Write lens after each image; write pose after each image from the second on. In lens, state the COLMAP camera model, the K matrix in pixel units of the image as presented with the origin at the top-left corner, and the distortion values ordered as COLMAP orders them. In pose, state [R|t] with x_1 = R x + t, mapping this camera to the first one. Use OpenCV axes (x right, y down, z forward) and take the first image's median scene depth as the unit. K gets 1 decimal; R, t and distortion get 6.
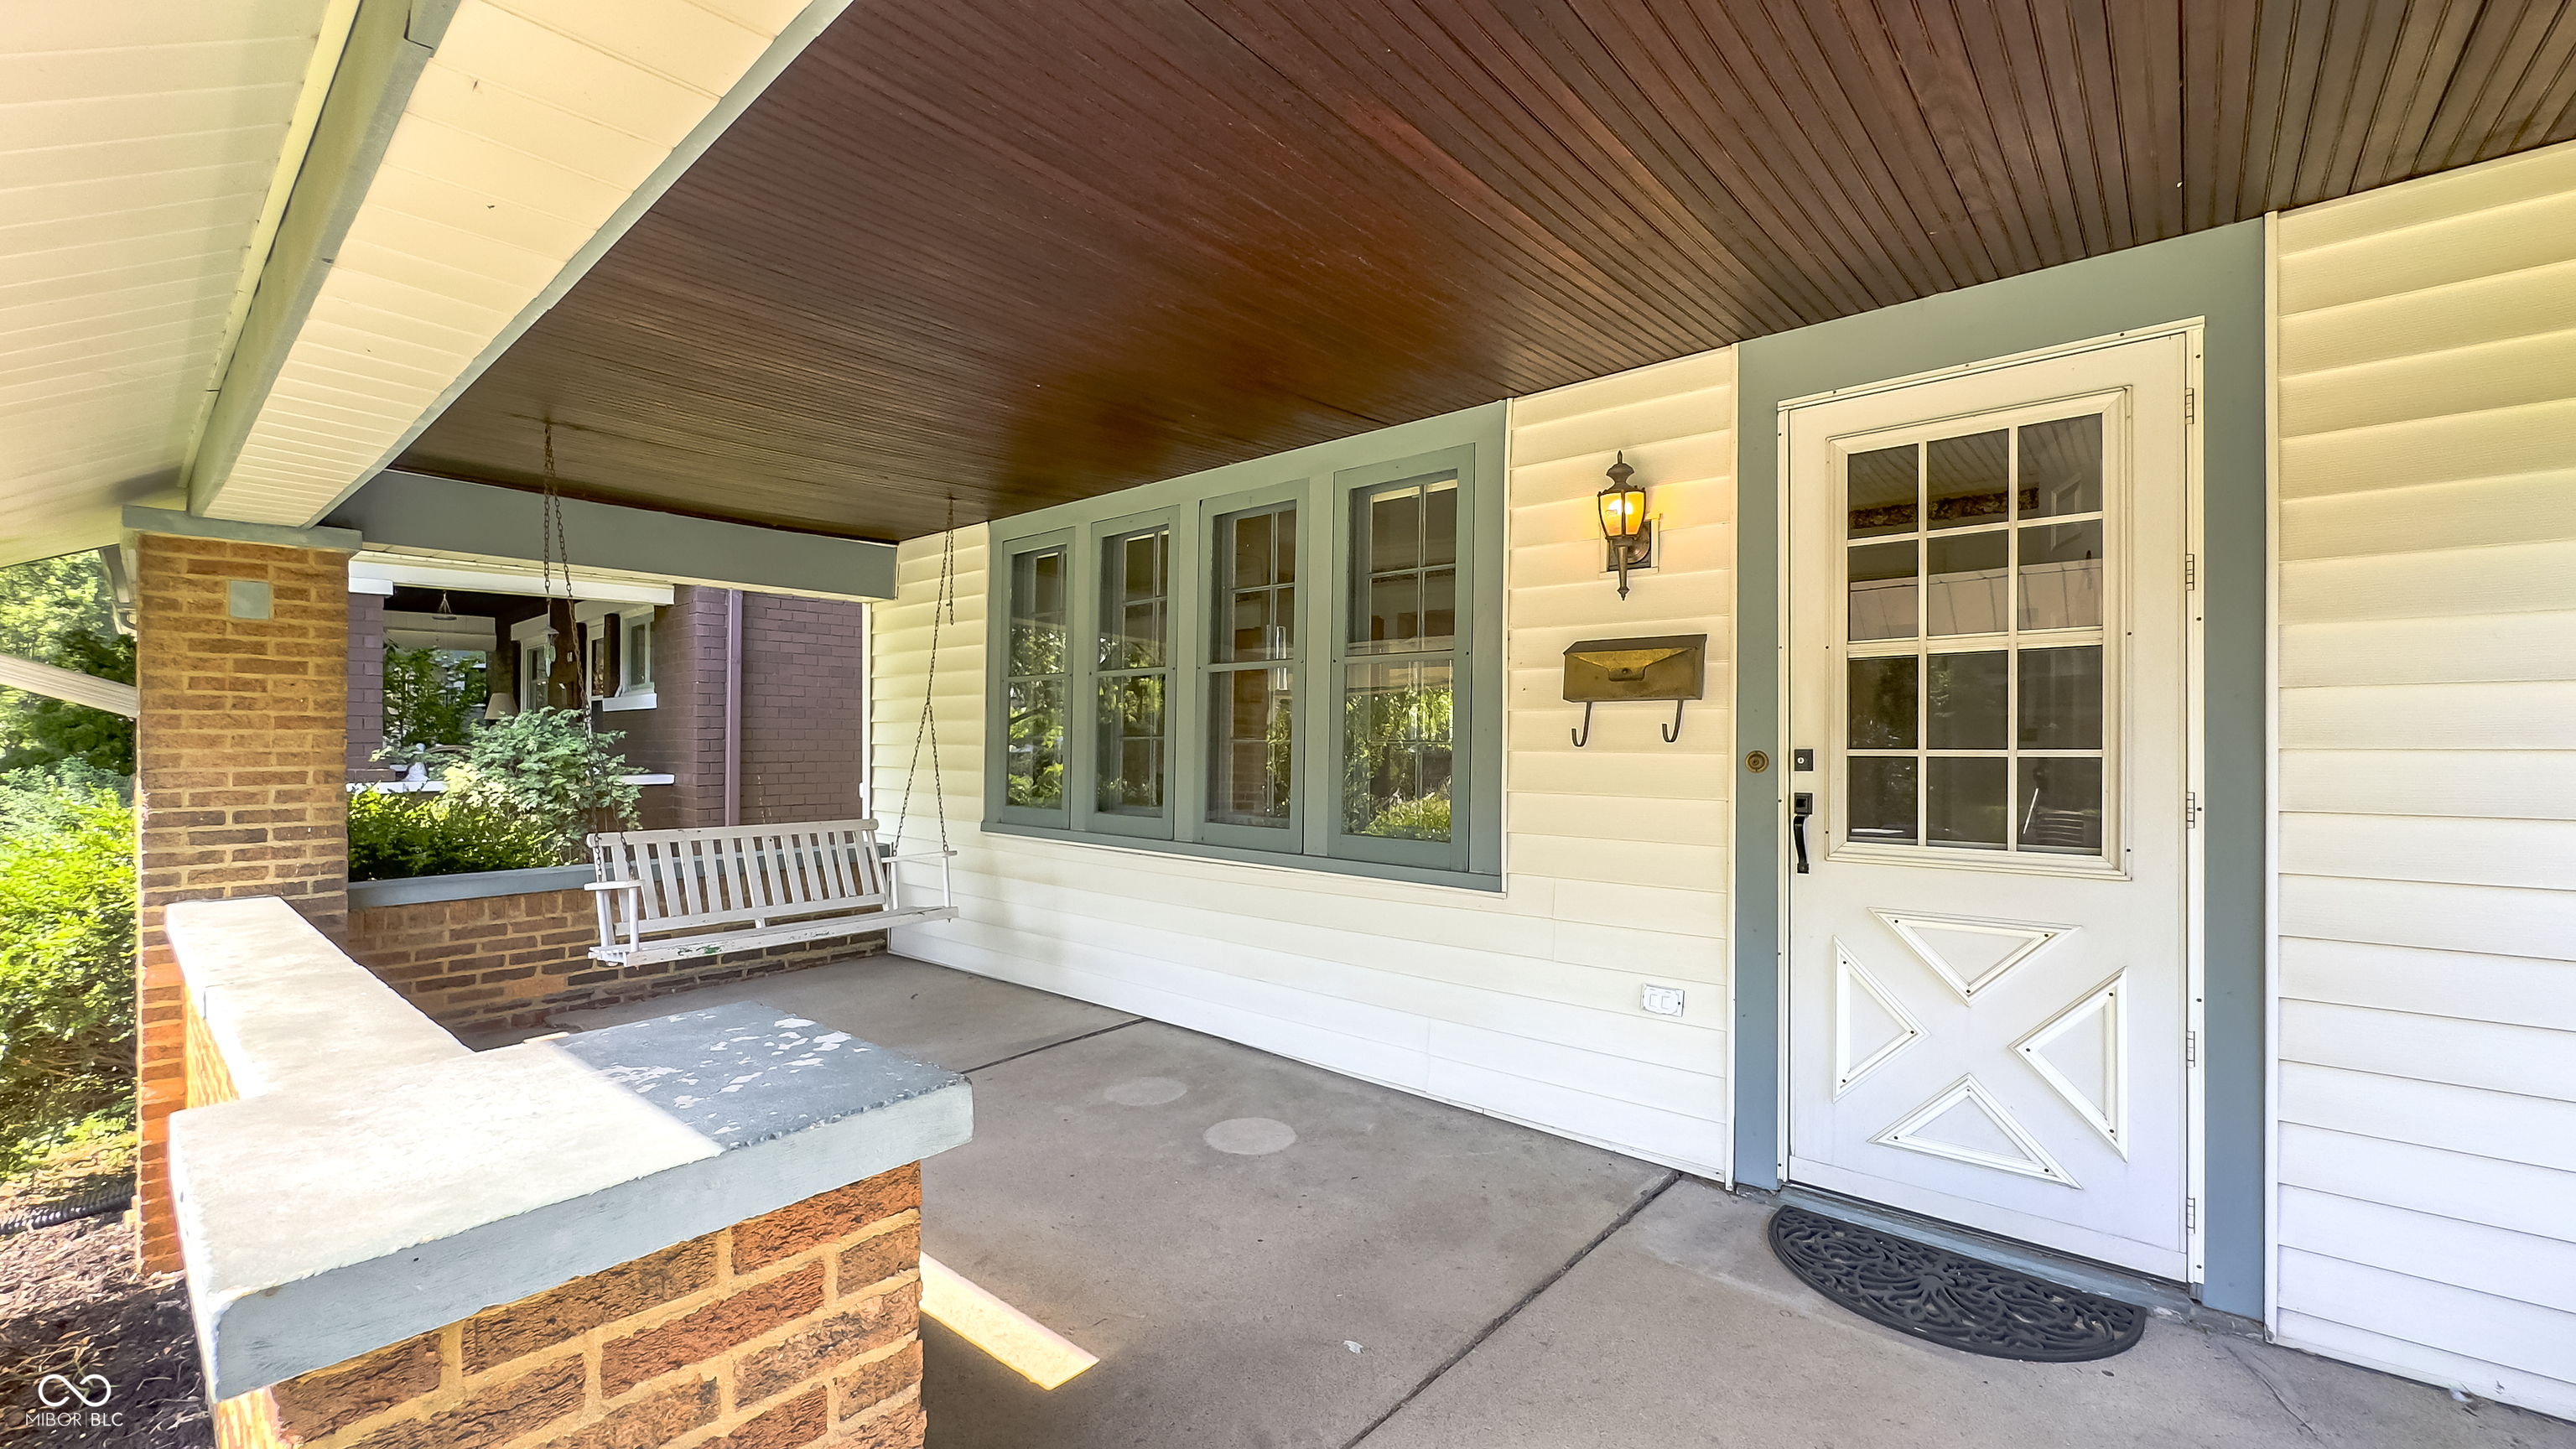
lens RADIAL K [[1038.6, 0, 1278.9], [0, 1038.6, 787.9], [0, 0, 1]] dist [-0.002144, -0.000426]
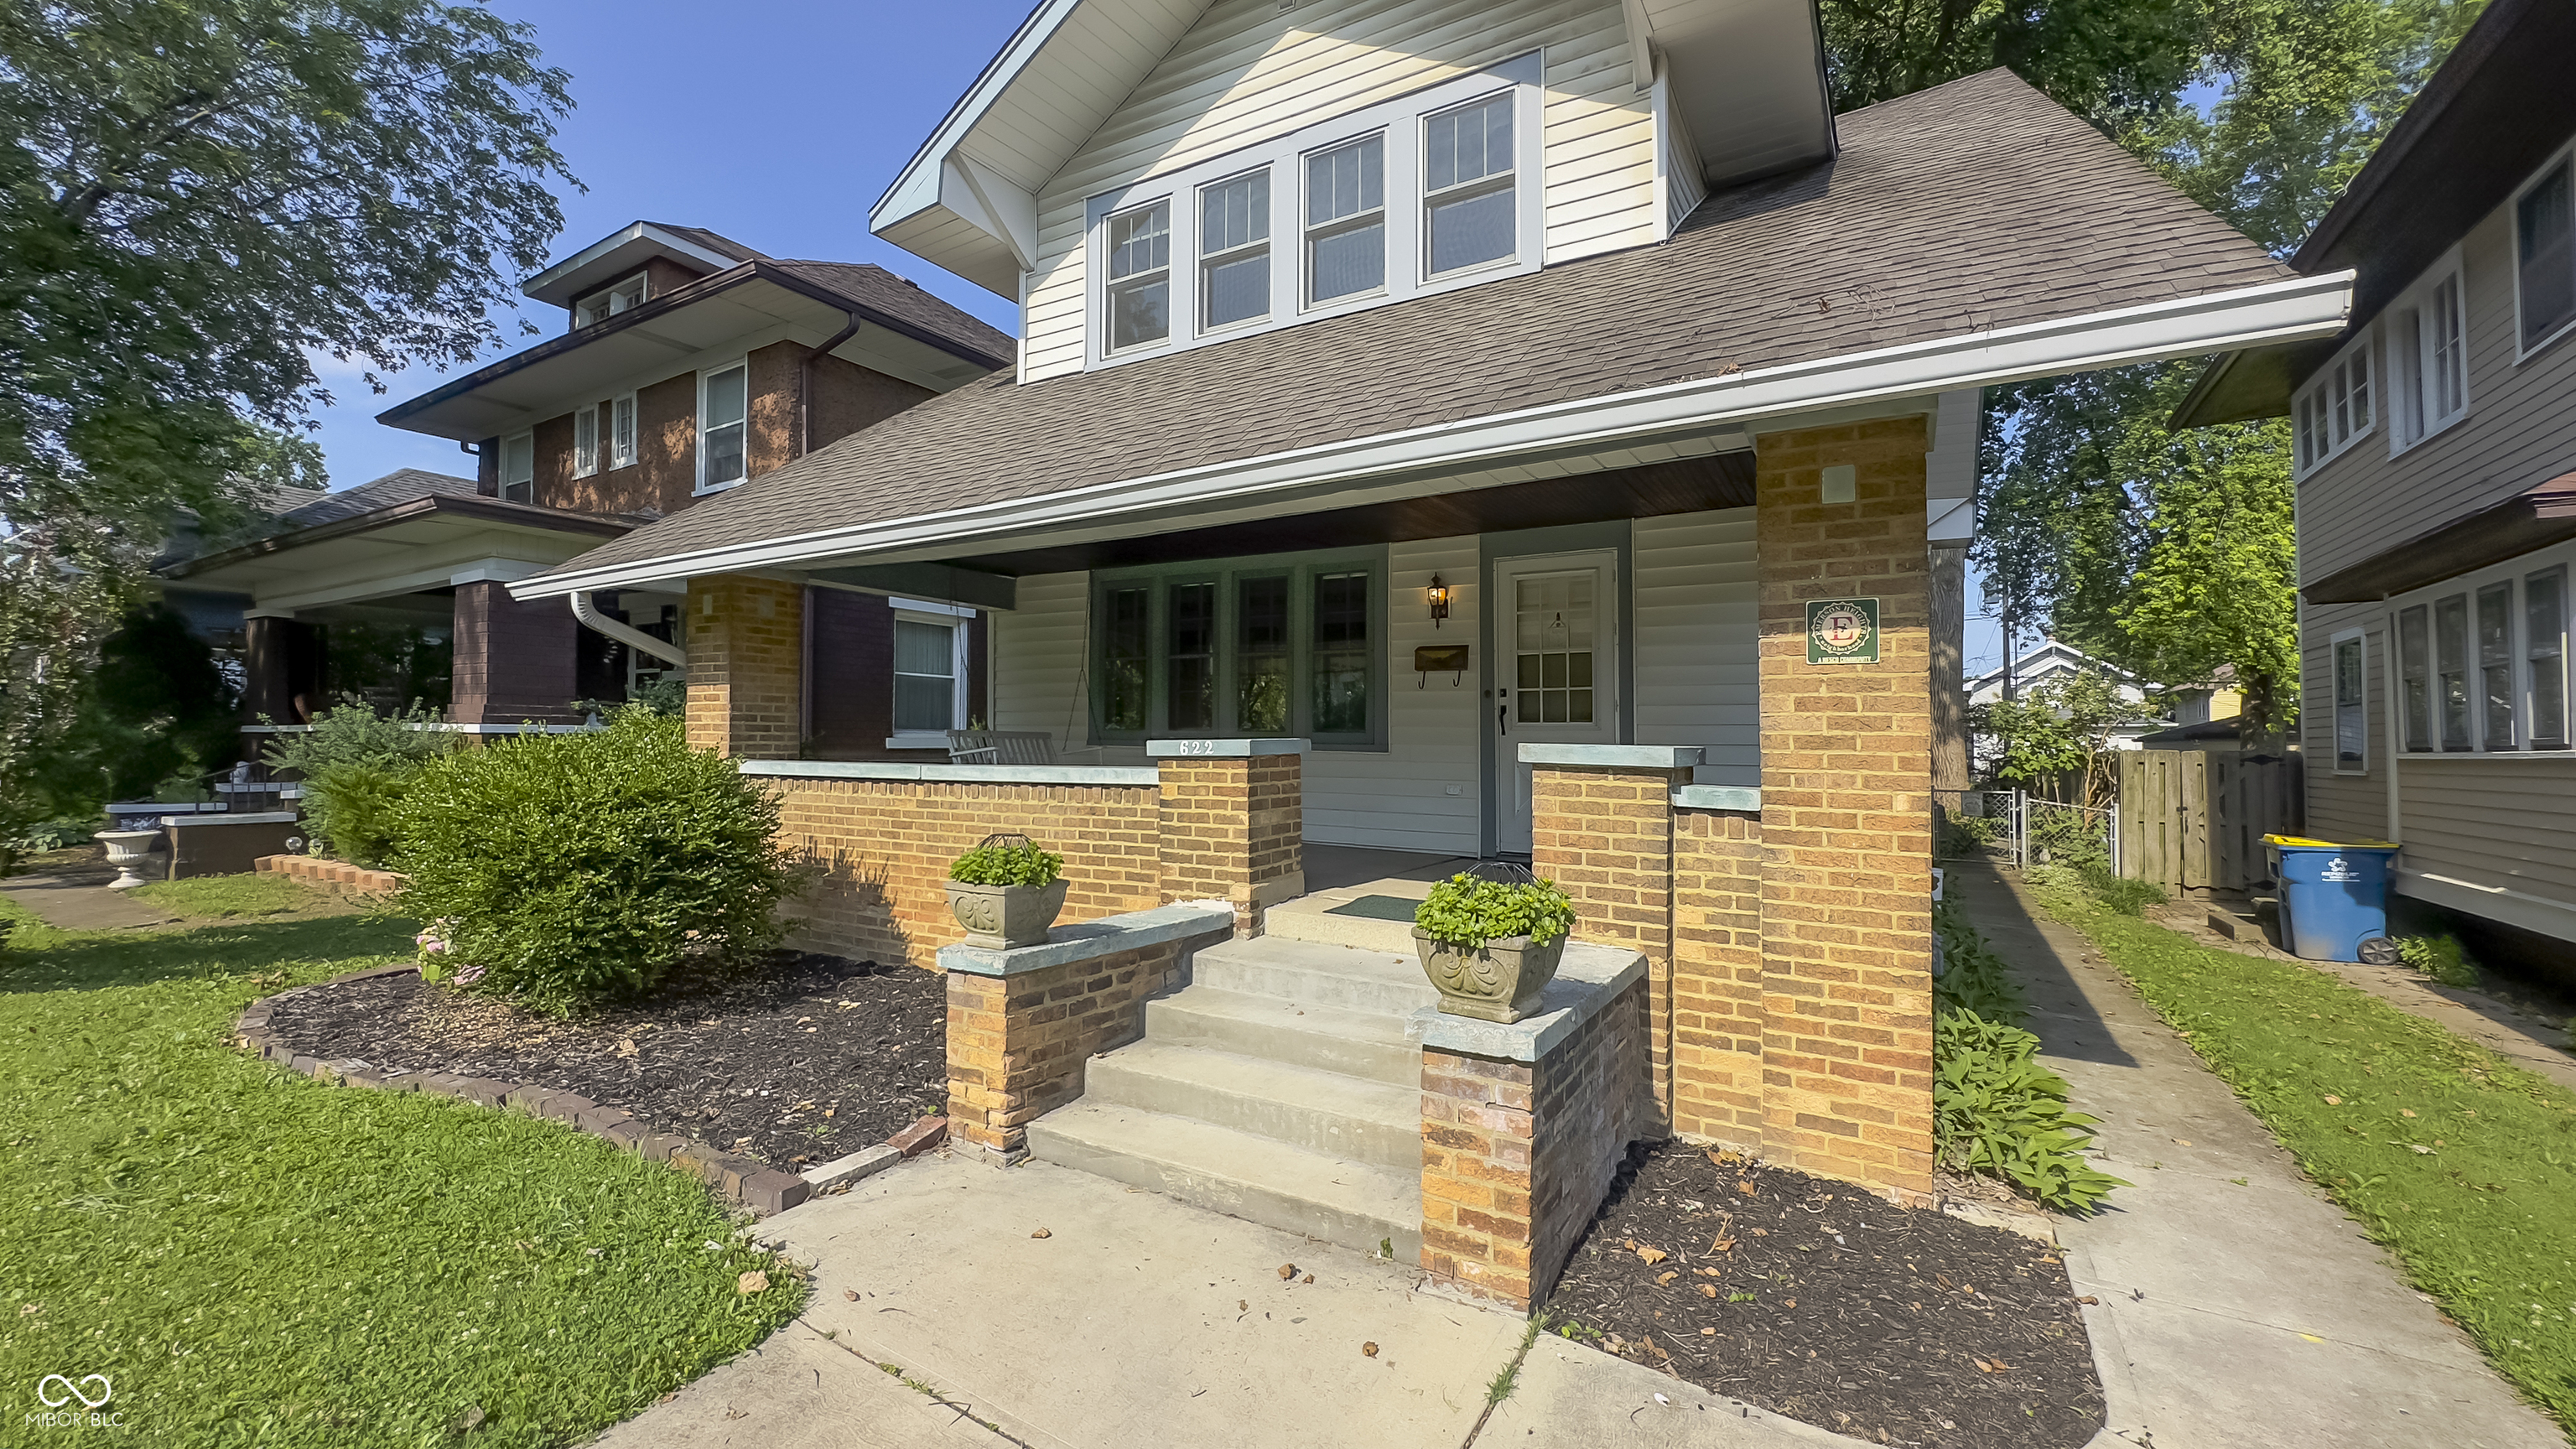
lens RADIAL K [[1034.1, 0, 1297.5], [0, 1034.1, 698.7], [0, 0, 1]] dist [-0.002690, -0.000290]
pose [[0.982113, 0.016884, 0.187535, -0.456329], [-0.000740, 0.996310, -0.085823, 0.194233], [-0.188292, 0.084149, 0.978501, -1.339310]]
